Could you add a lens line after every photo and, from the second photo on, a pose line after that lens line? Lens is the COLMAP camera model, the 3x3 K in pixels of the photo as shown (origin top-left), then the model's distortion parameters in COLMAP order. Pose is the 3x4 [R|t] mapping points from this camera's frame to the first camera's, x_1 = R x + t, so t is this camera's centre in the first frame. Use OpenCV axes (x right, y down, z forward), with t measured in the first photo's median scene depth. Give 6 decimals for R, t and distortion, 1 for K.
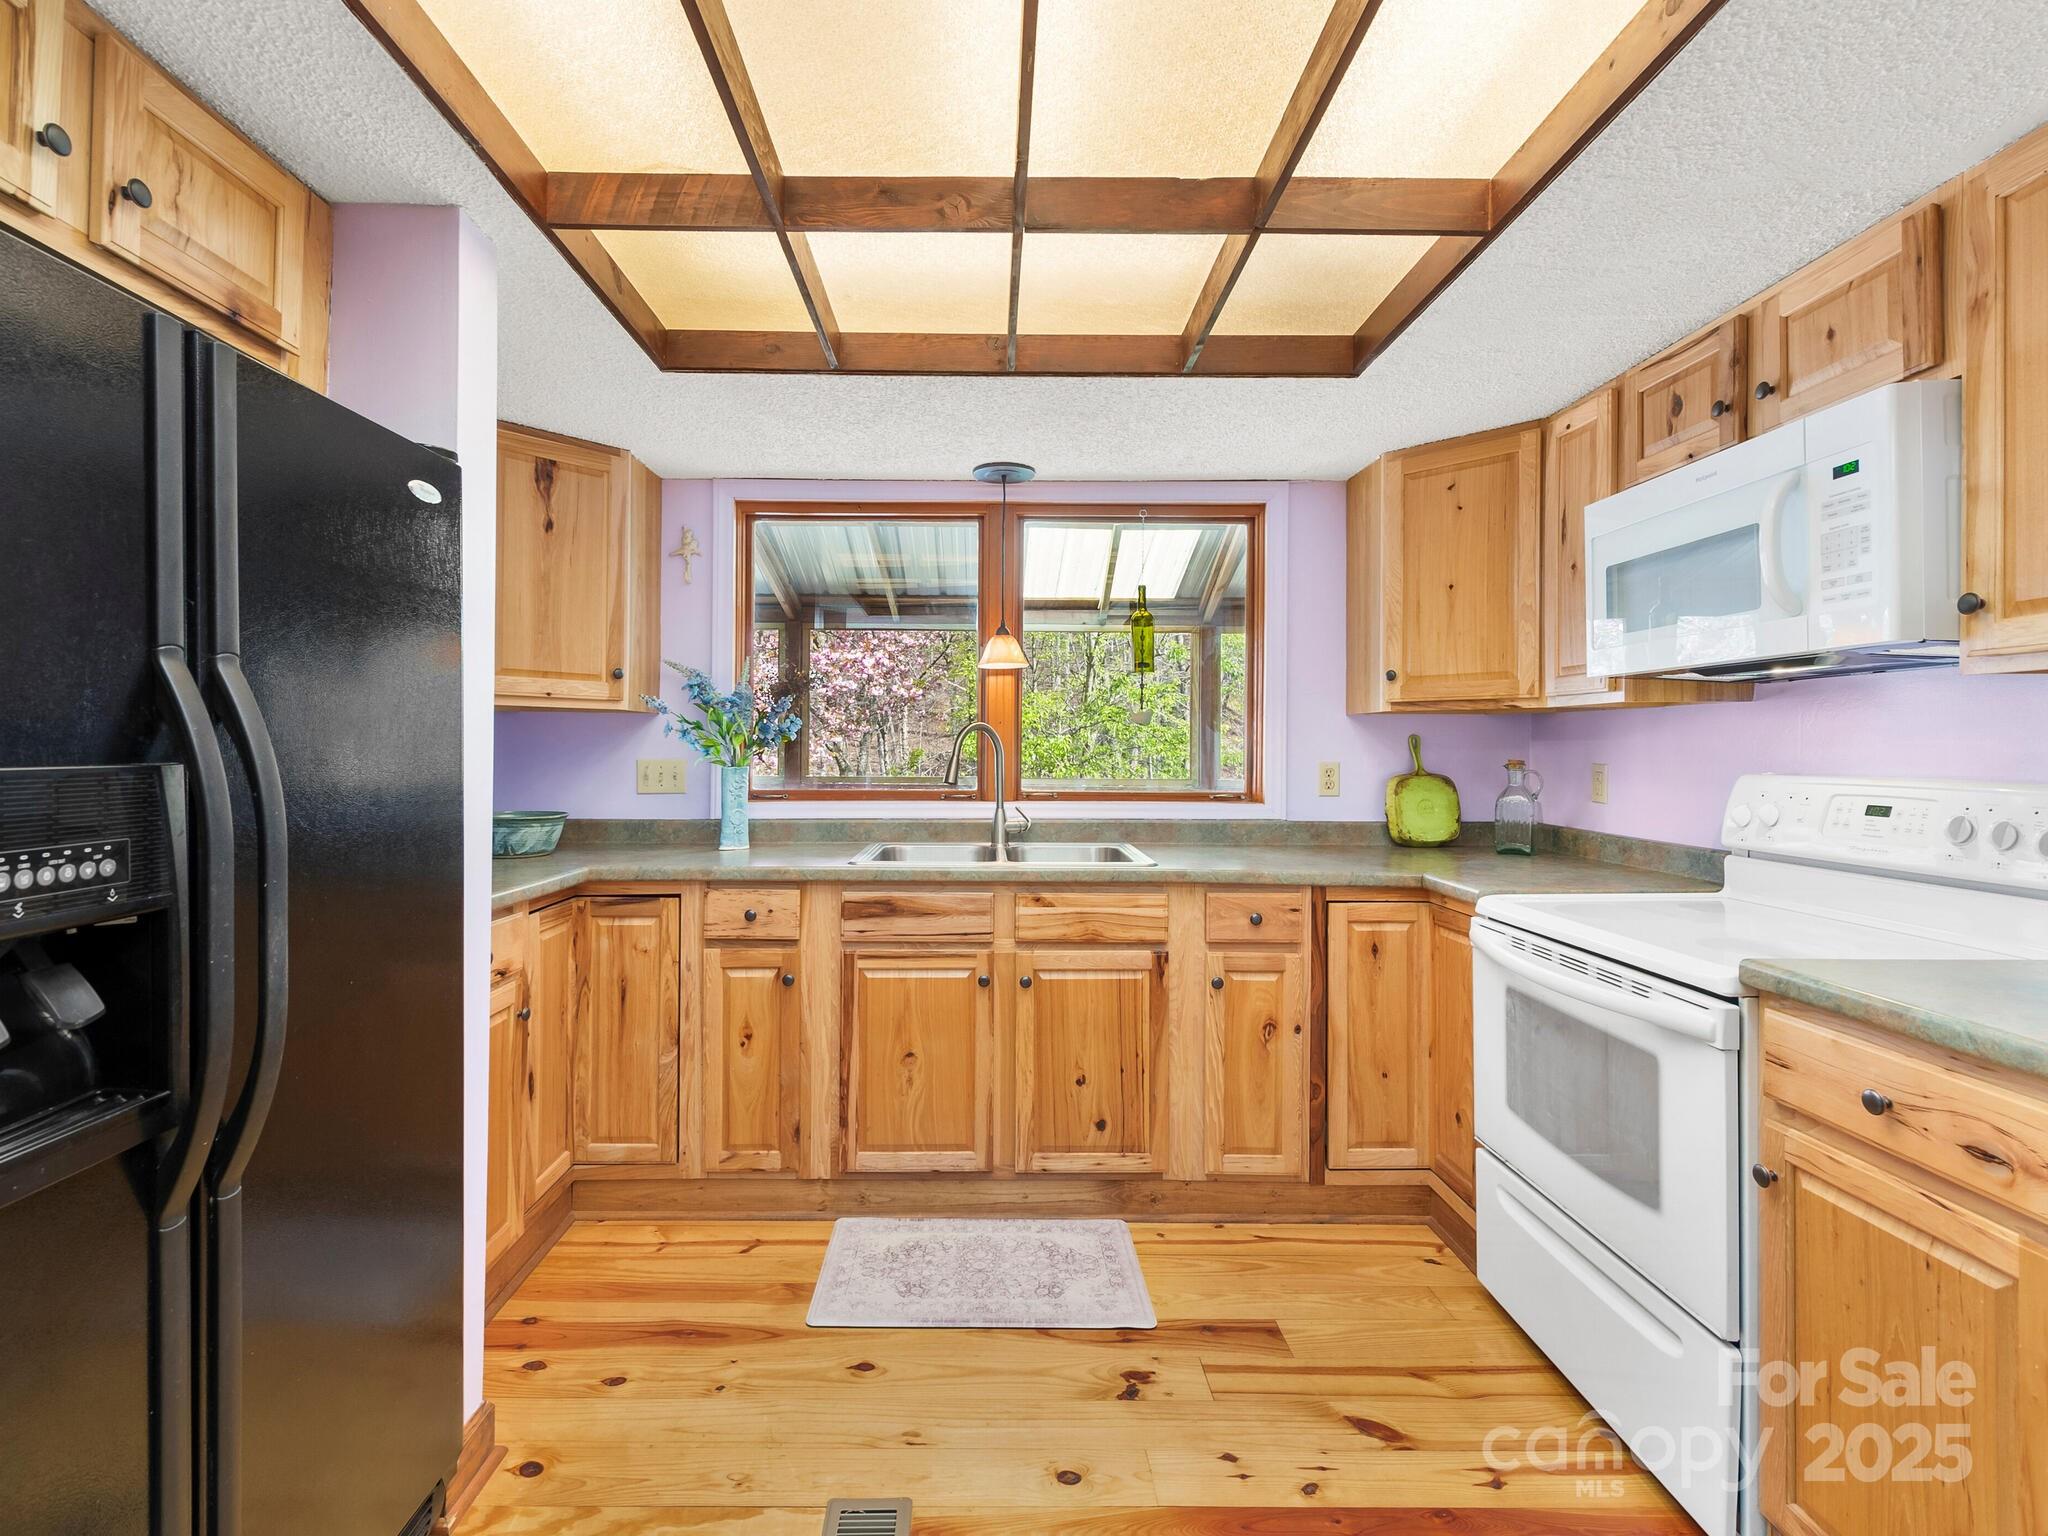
lens RADIAL K [[966.9, 0, 994.1], [0, 966.9, 754.9], [0, 0, 1]] dist [0.018838, -0.000775]
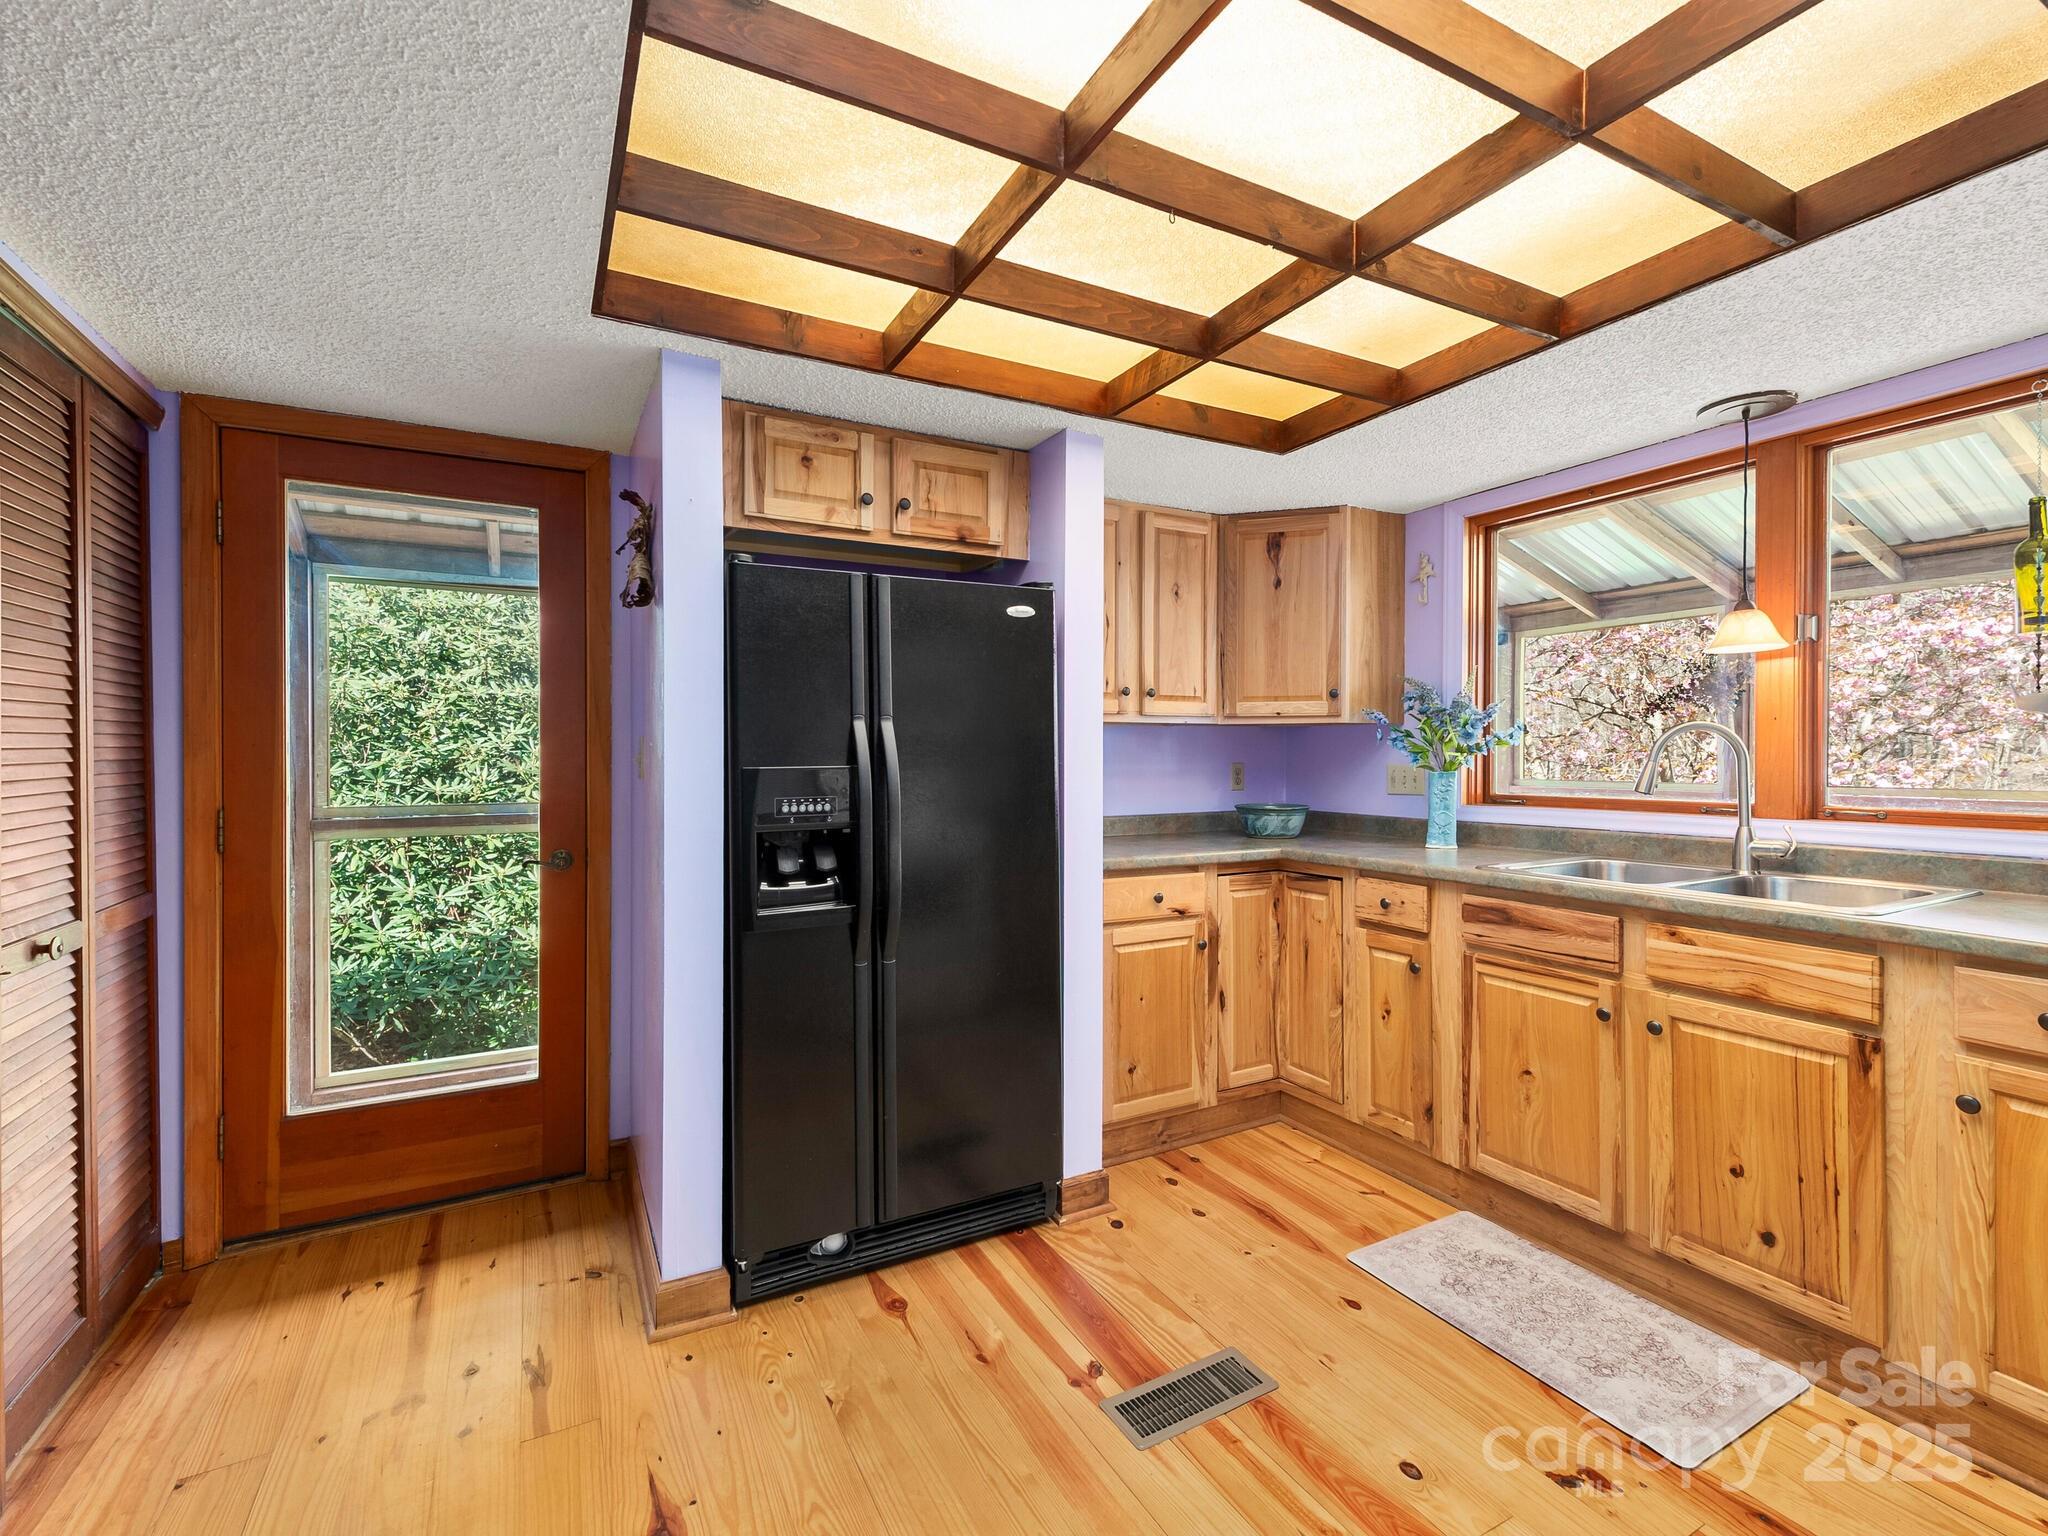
lens RADIAL K [[918.7, 0, 1011.0], [0, 918.7, 767.9], [0, 0, 1]] dist [0.012291, -0.000742]
pose [[0.460617, 0.006905, -0.887572, 0.486935], [0.001331, 0.999963, 0.008470, -0.001252], [0.887598, -0.005083, 0.460591, 0.123963]]
